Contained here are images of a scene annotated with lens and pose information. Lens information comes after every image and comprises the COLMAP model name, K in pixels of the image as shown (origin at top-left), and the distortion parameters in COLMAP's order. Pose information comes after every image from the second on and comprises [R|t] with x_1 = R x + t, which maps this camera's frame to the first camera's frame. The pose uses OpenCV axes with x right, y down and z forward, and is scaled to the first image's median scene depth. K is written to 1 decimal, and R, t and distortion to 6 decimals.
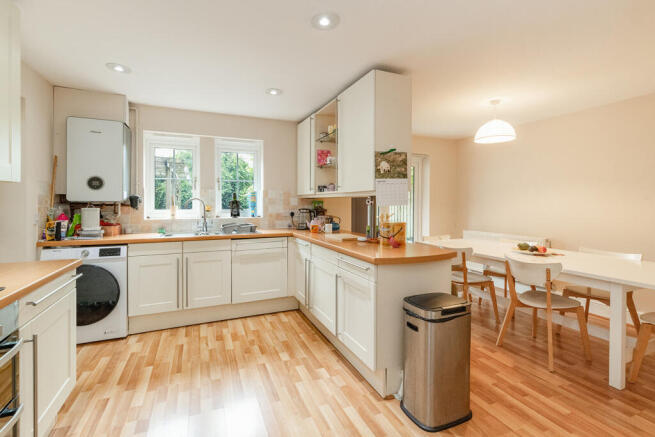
lens RADIAL K [[300.4, 0, 329.1], [0, 300.4, 206.6], [0, 0, 1]] dist [-0.001460, -0.000457]
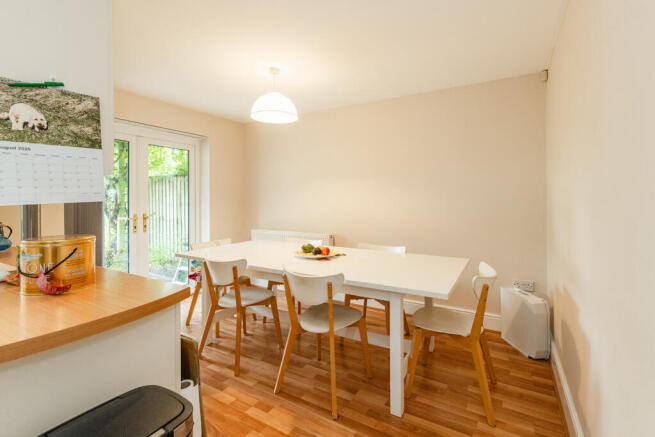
lens RADIAL K [[295.9, 0, 338.6], [0, 295.9, 196.4], [0, 0, 1]] dist [-0.000180, -0.000069]
pose [[0.798743, -0.002820, 0.601666, 0.251976], [0.014065, 0.999803, -0.013985, -0.001403], [-0.601508, 0.019633, 0.798625, 0.325233]]
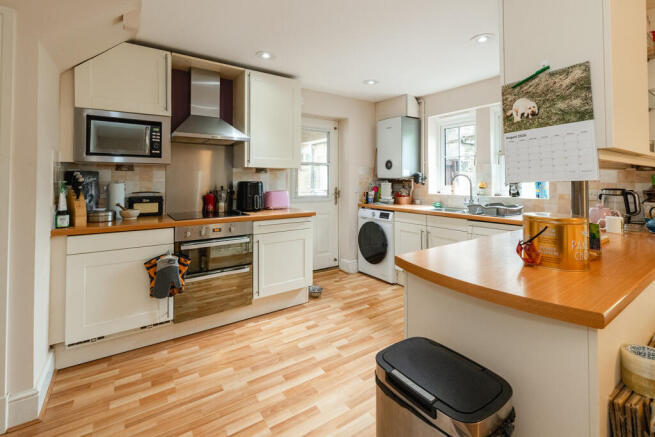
lens RADIAL K [[299.9, 0, 325.8], [0, 299.9, 175.7], [0, 0, 1]] dist [0.000396, 0.000030]
pose [[0.186277, -0.015390, -0.982377, 0.554265], [-0.012890, 0.999753, -0.018107, 0.000323], [0.982413, 0.016036, 0.186032, 0.487586]]
